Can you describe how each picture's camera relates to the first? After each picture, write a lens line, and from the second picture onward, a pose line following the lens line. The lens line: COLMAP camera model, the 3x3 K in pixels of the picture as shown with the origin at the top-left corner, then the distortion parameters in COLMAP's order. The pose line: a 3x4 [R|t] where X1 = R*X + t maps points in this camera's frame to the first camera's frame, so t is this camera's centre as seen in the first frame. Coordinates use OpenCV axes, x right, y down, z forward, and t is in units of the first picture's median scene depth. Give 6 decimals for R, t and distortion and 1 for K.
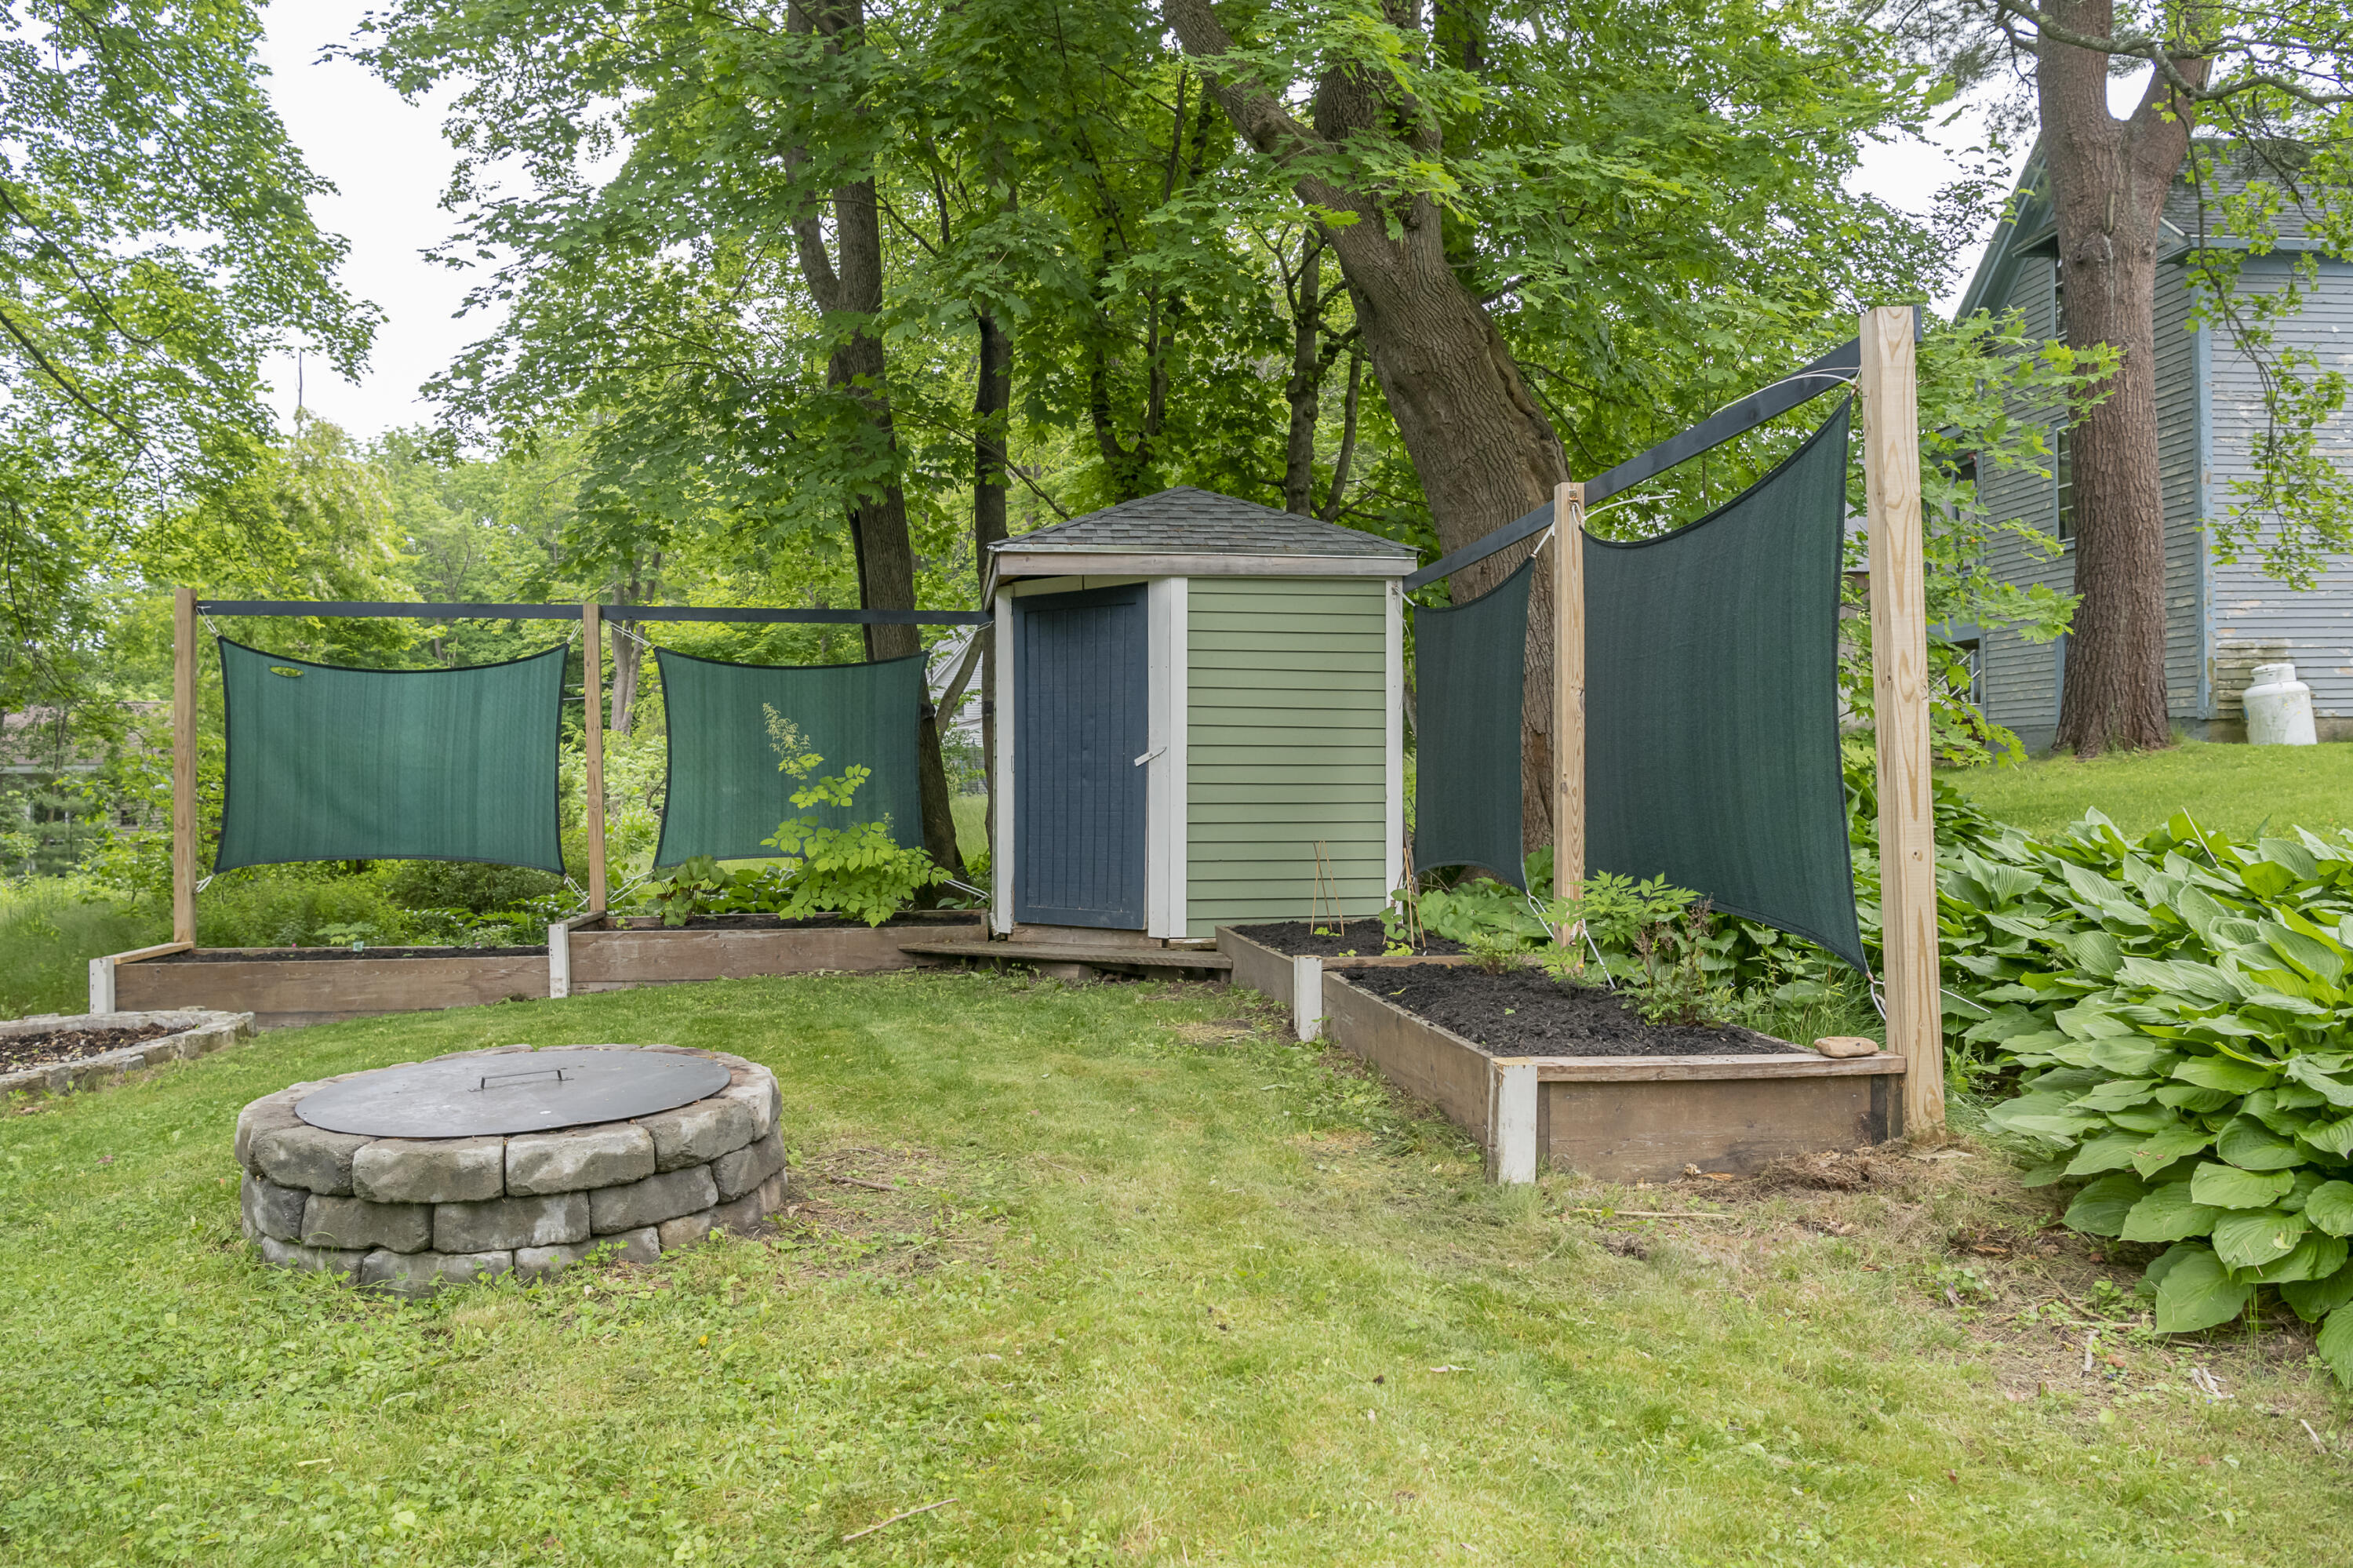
lens RADIAL K [[1697.6, 0, 1176.5], [0, 1697.6, 784.0], [0, 0, 1]] dist [-0.015620, -0.001045]
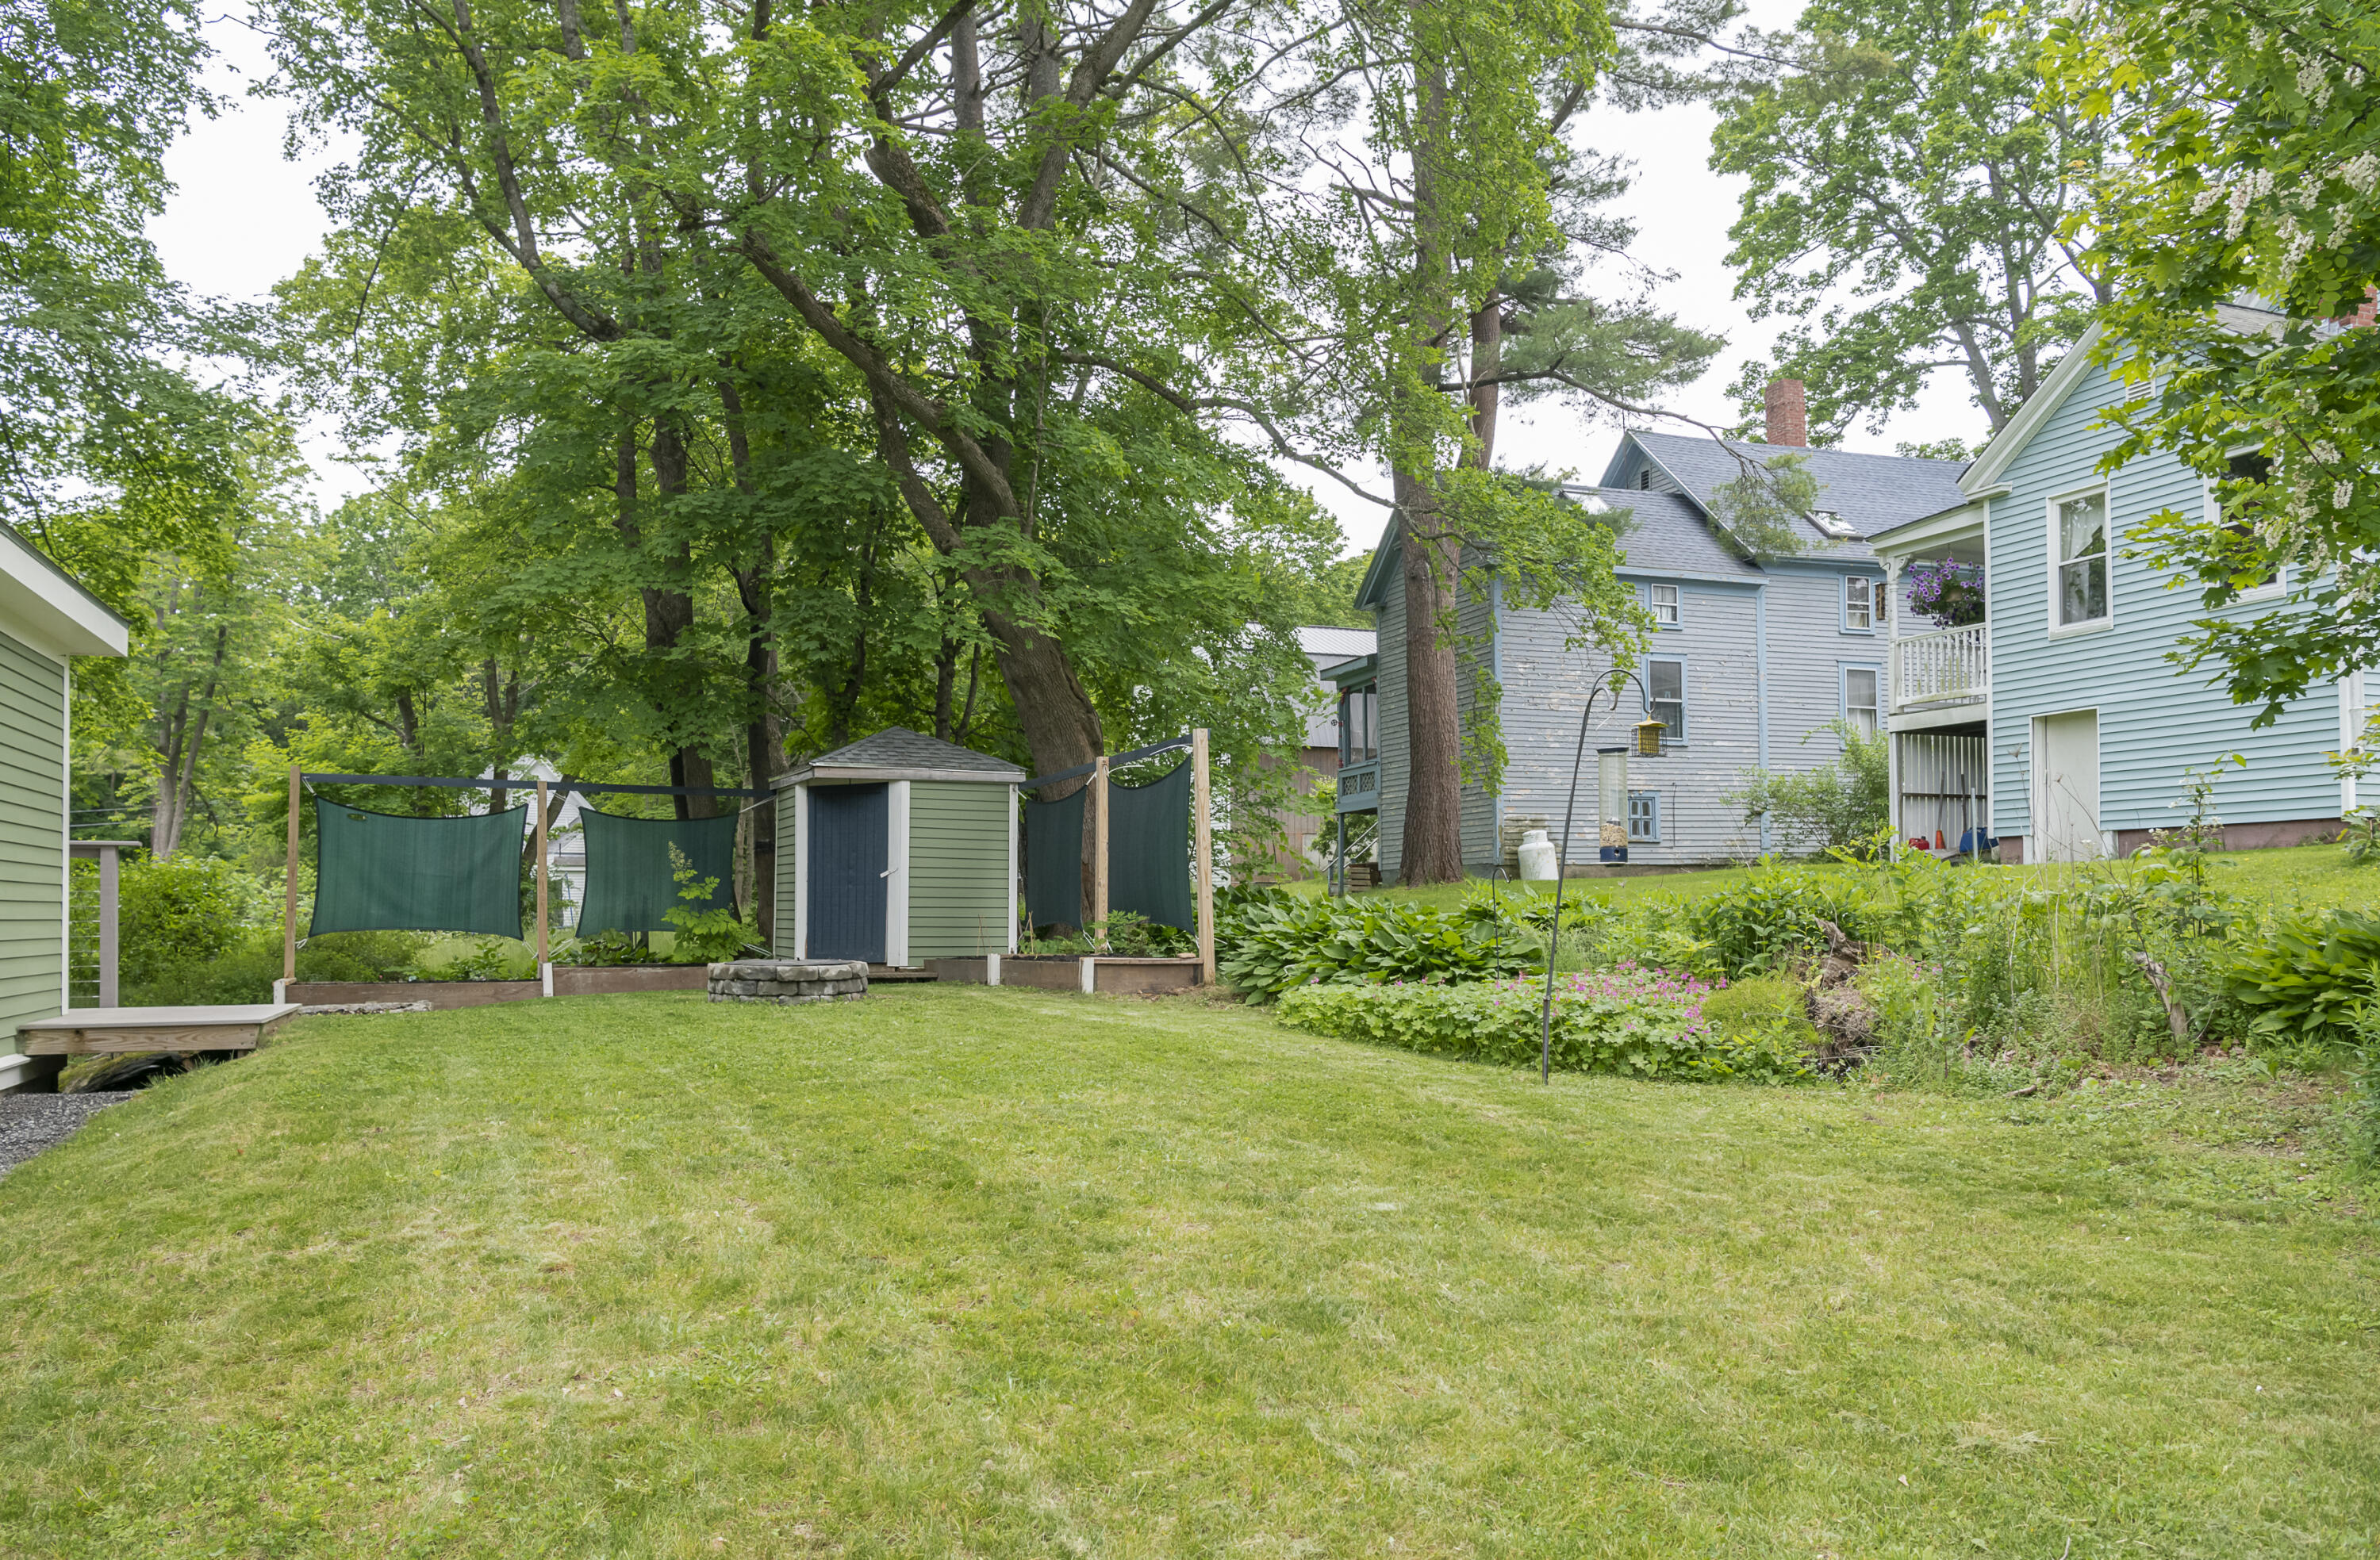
lens RADIAL K [[1798.1, 0, 1186.5], [0, 1798.1, 903.1], [0, 0, 1]] dist [-0.041338, 0.008628]
pose [[0.960979, 0.008076, 0.276505, -0.254539], [-0.003972, 0.999874, -0.015400, 0.048674], [-0.276594, 0.013701, 0.960889, -1.055199]]
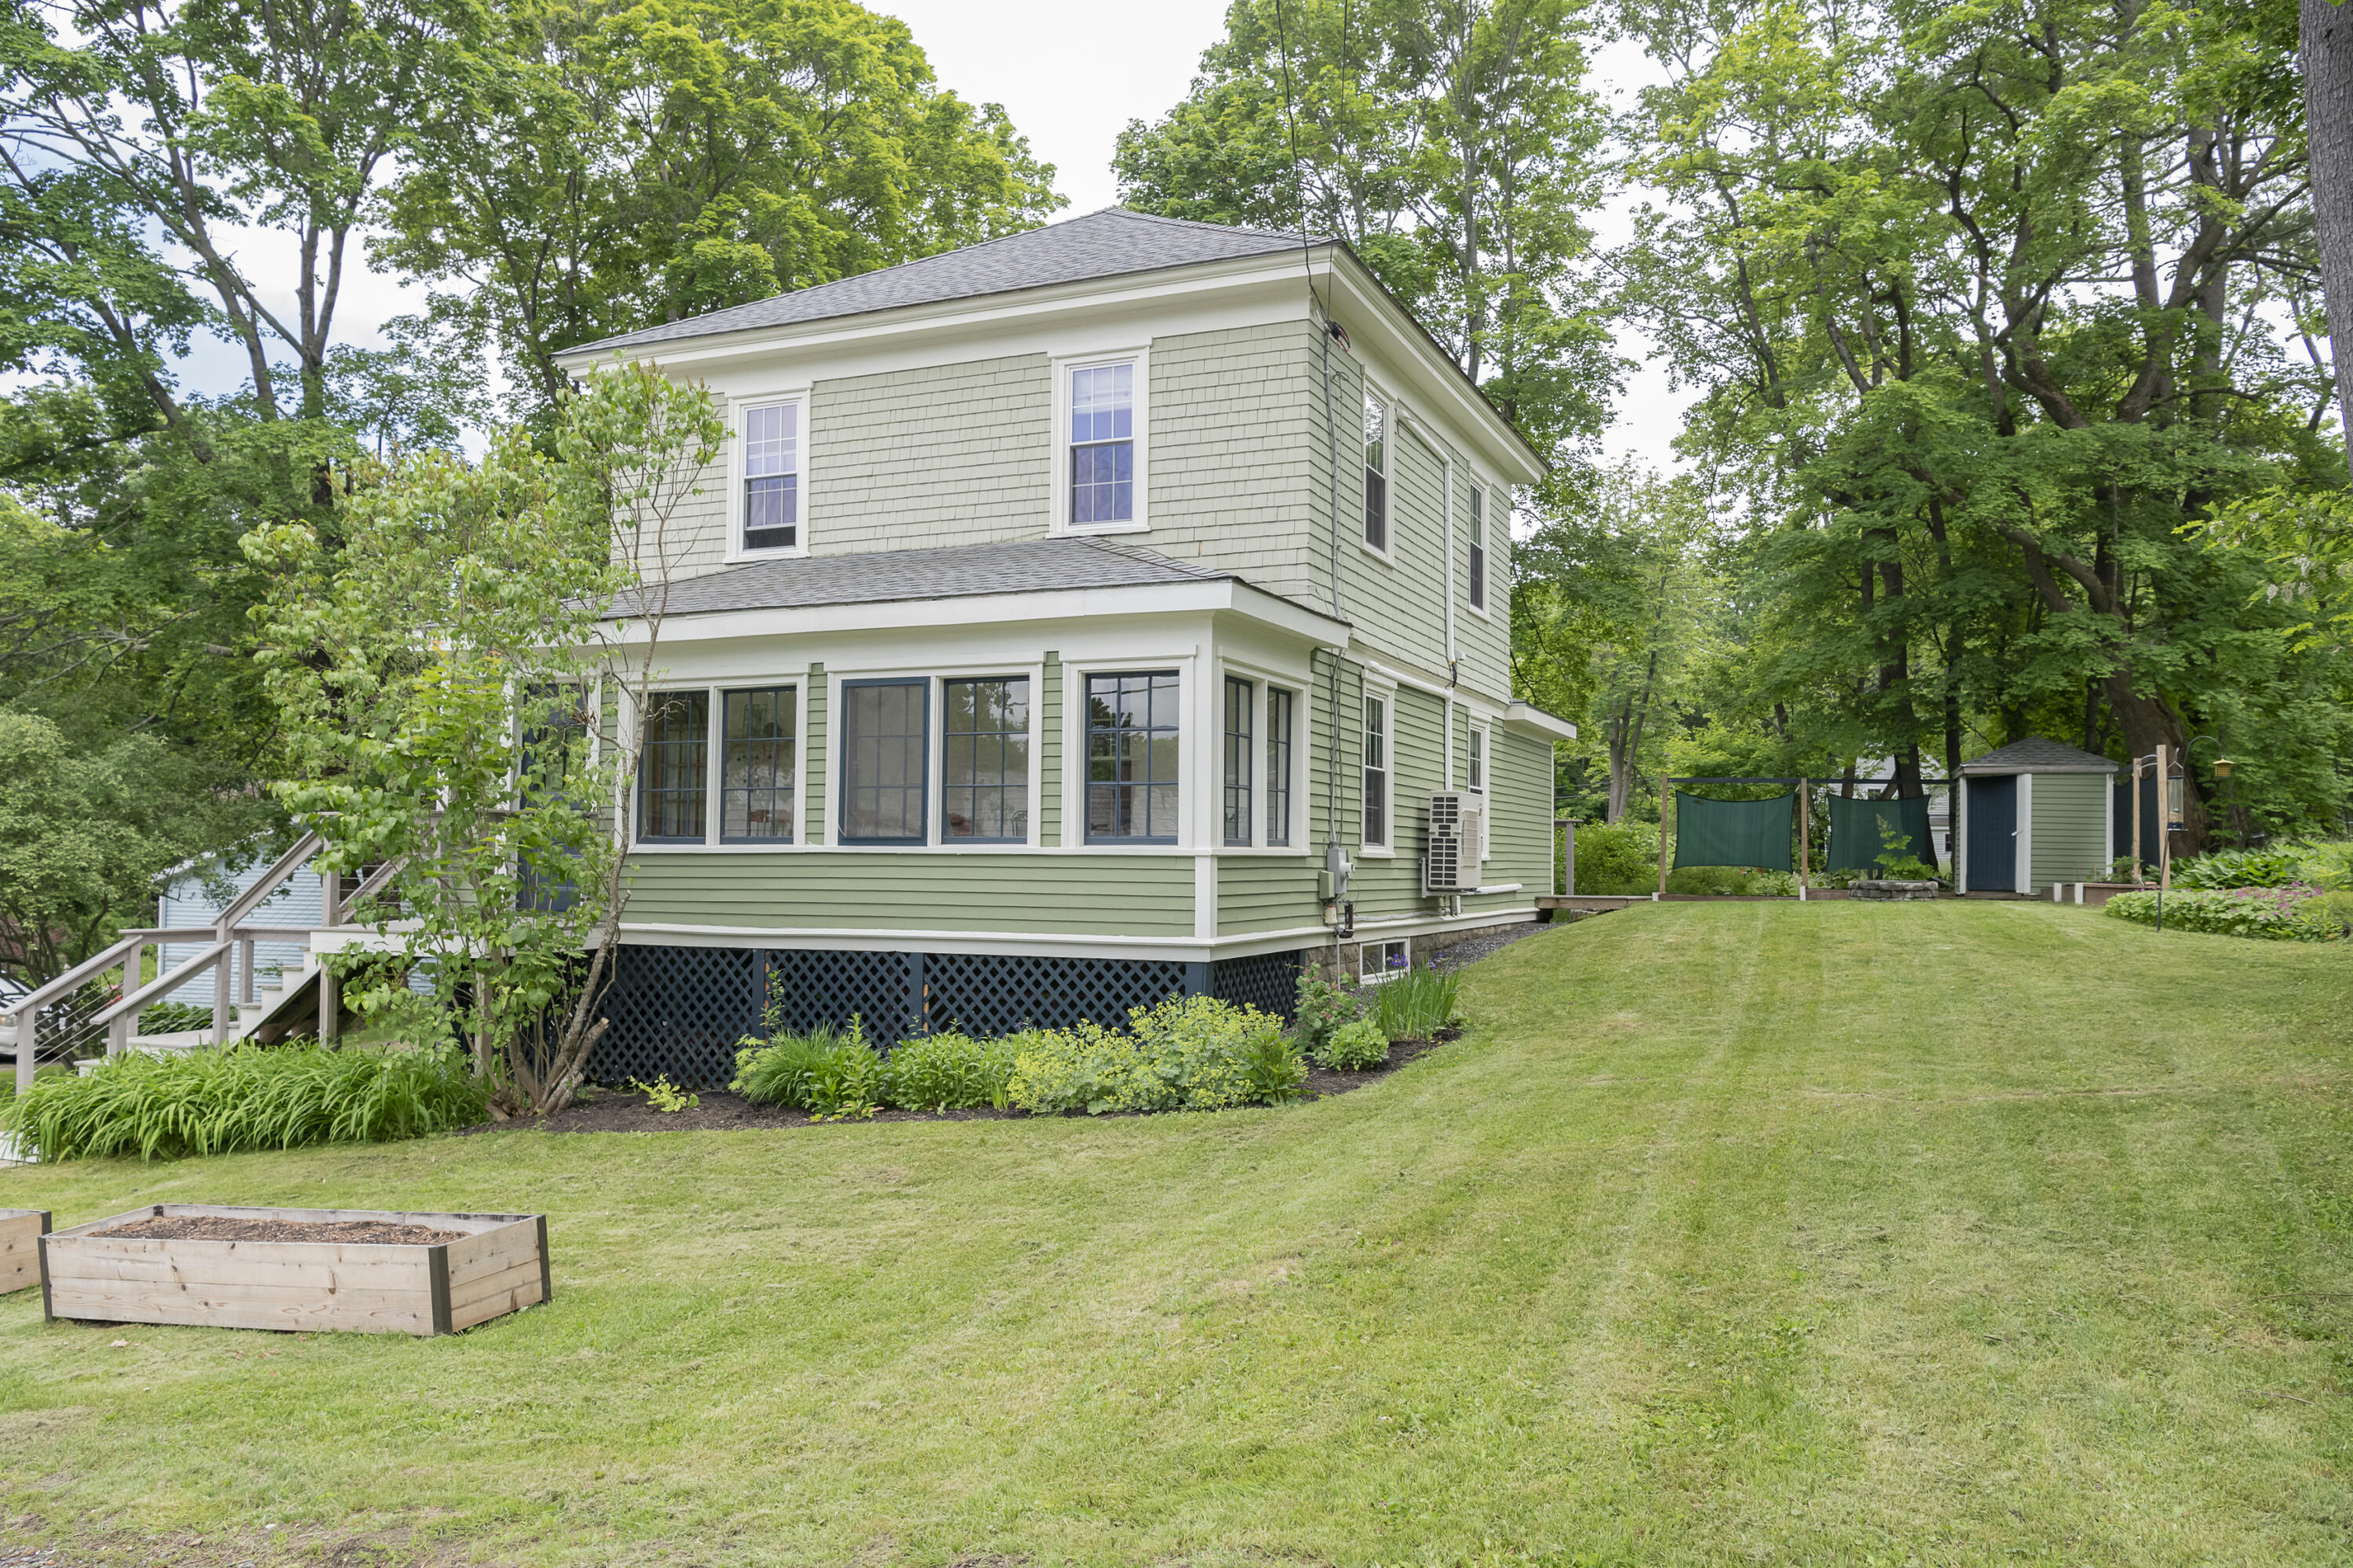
lens RADIAL K [[1697.6, 0, 1176.5], [0, 1697.6, 784.0], [0, 0, 1]] dist [-0.015620, -0.001045]
pose [[0.876801, -0.003520, -0.480841, 0.117775], [-0.022761, 0.998549, -0.048813, 0.077805], [0.480315, 0.053744, 0.875448, -2.338923]]
